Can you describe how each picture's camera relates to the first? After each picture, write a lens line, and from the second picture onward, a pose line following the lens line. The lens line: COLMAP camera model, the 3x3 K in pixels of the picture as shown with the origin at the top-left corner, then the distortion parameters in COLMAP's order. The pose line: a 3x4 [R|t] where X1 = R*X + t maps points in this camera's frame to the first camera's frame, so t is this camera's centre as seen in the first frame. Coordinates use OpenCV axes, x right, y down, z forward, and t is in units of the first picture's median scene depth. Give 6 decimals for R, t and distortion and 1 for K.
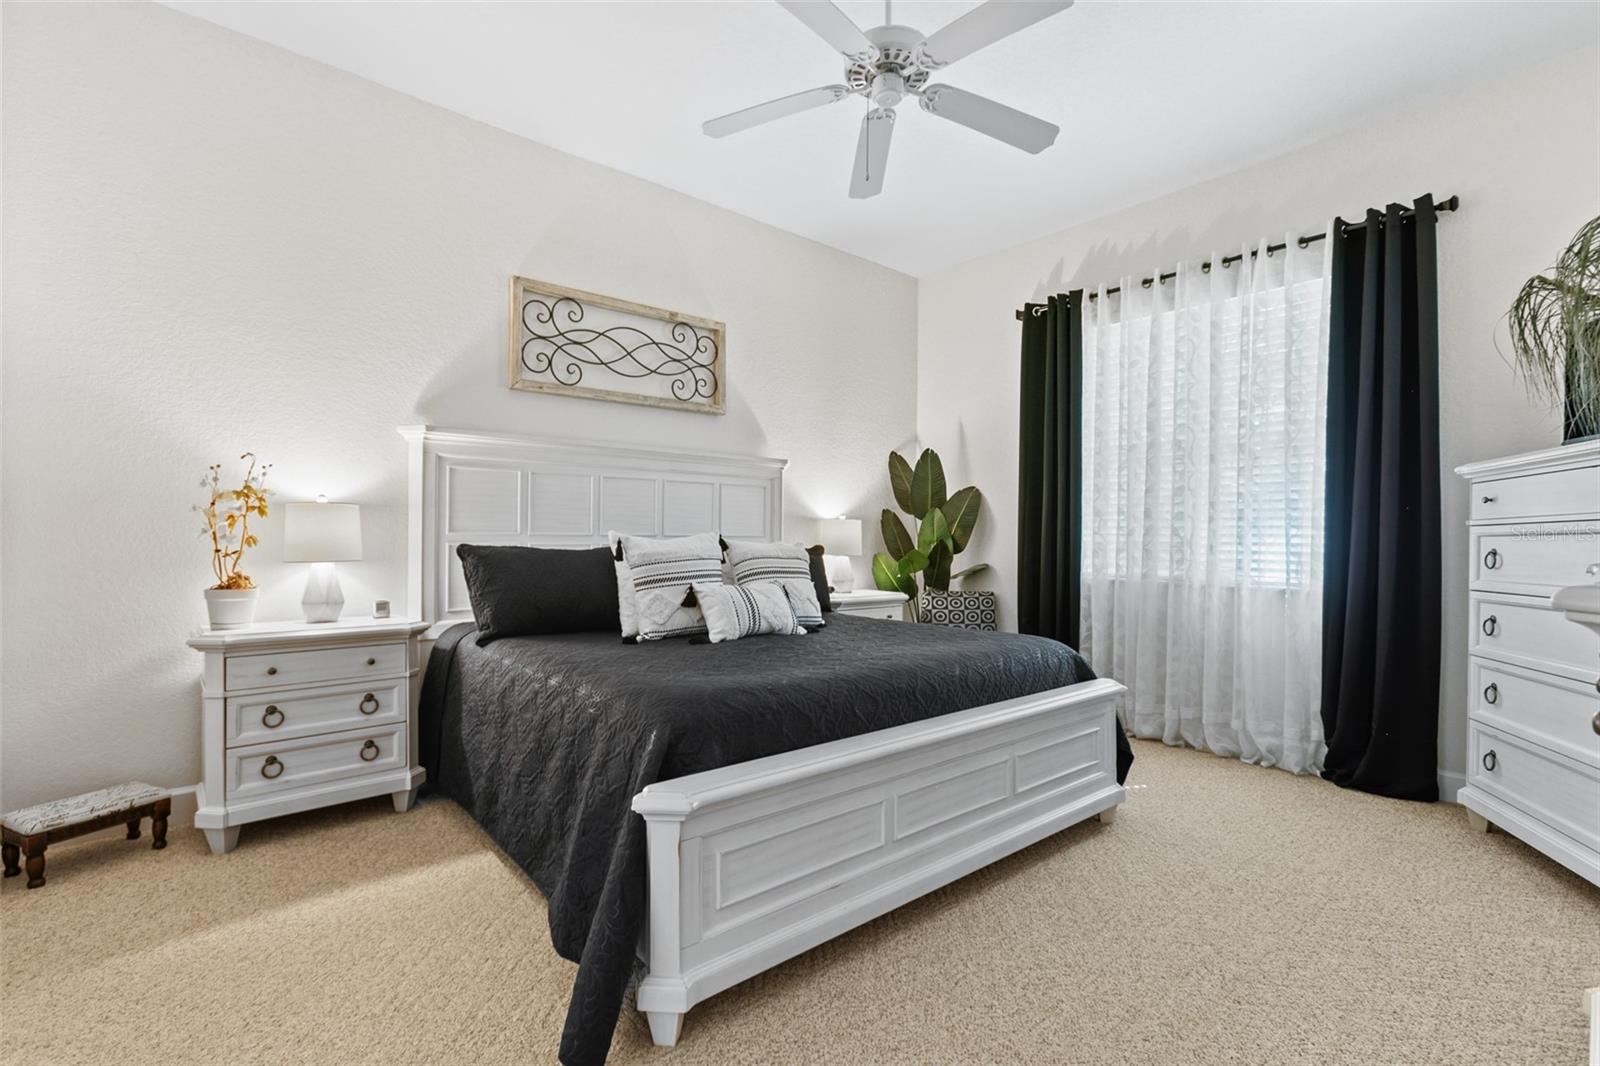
lens RADIAL K [[719.1, 0, 795.8], [0, 719.1, 520.7], [0, 0, 1]] dist [-0.027354, 0.013986]
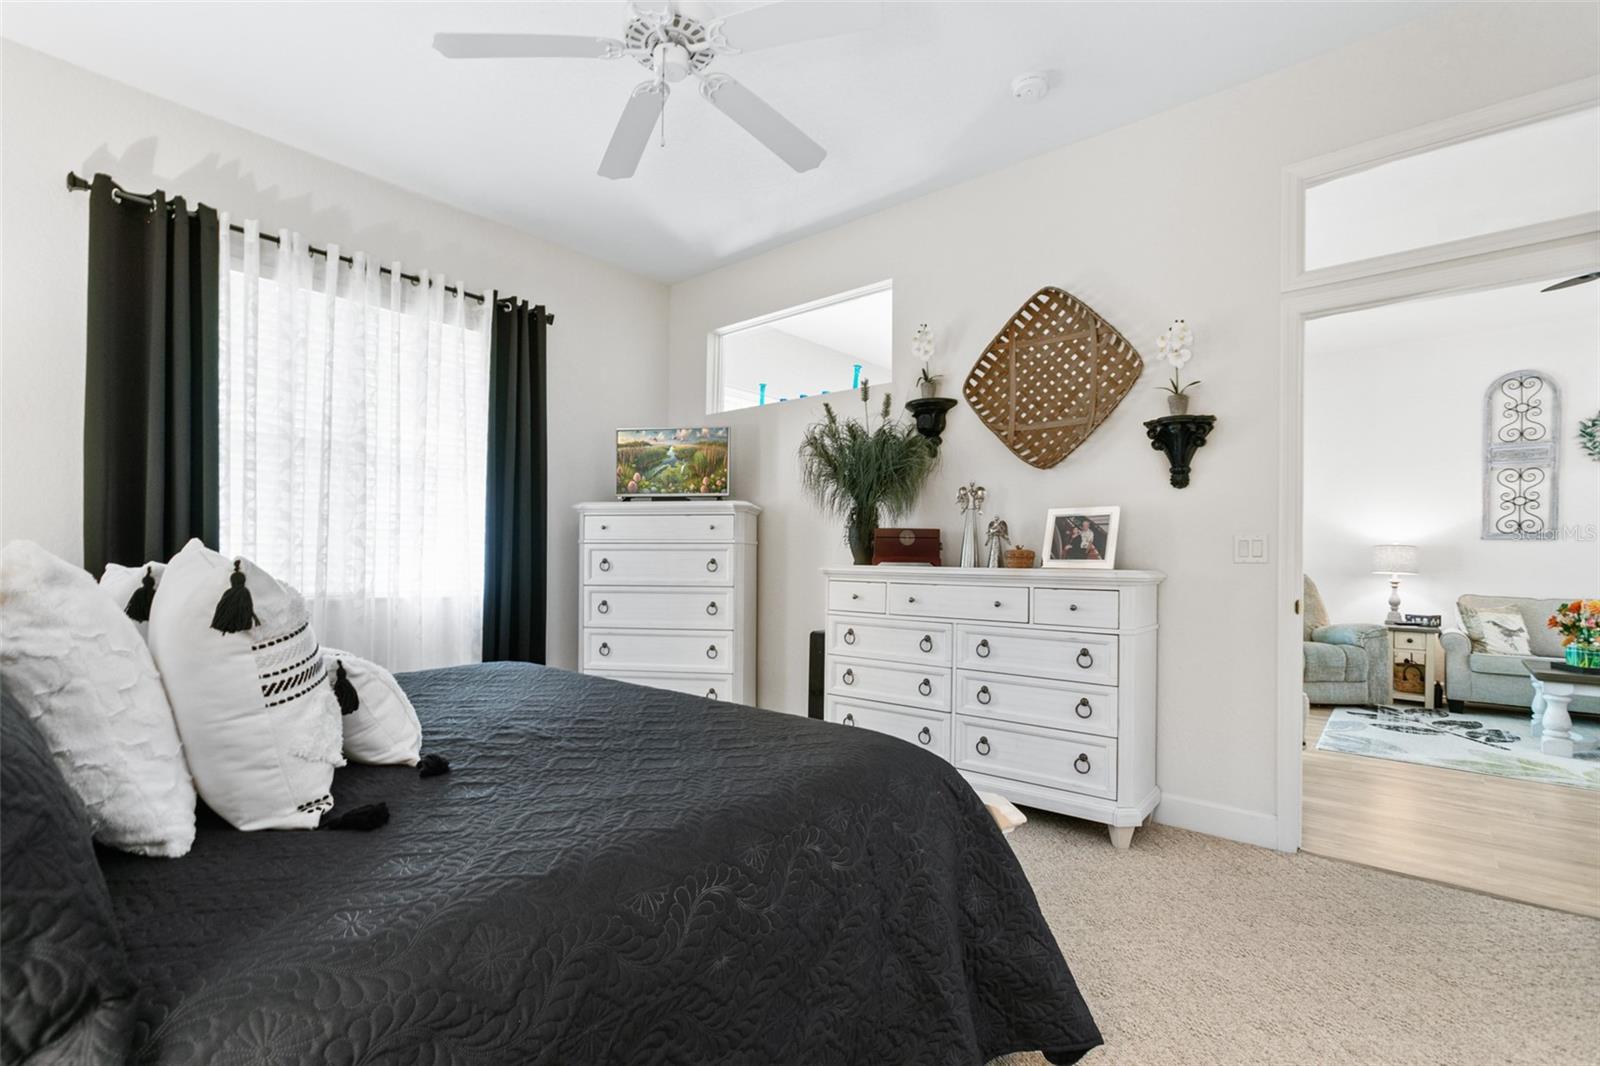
lens RADIAL K [[726.3, 0, 804.2], [0, 726.3, 558.3], [0, 0, 1]] dist [-0.016403, 0.013541]
pose [[-0.200679, -0.017634, 0.979498, -0.567233], [-0.025380, 0.999596, 0.012796, 0.005897], [-0.979328, -0.022292, -0.201045, 0.708530]]
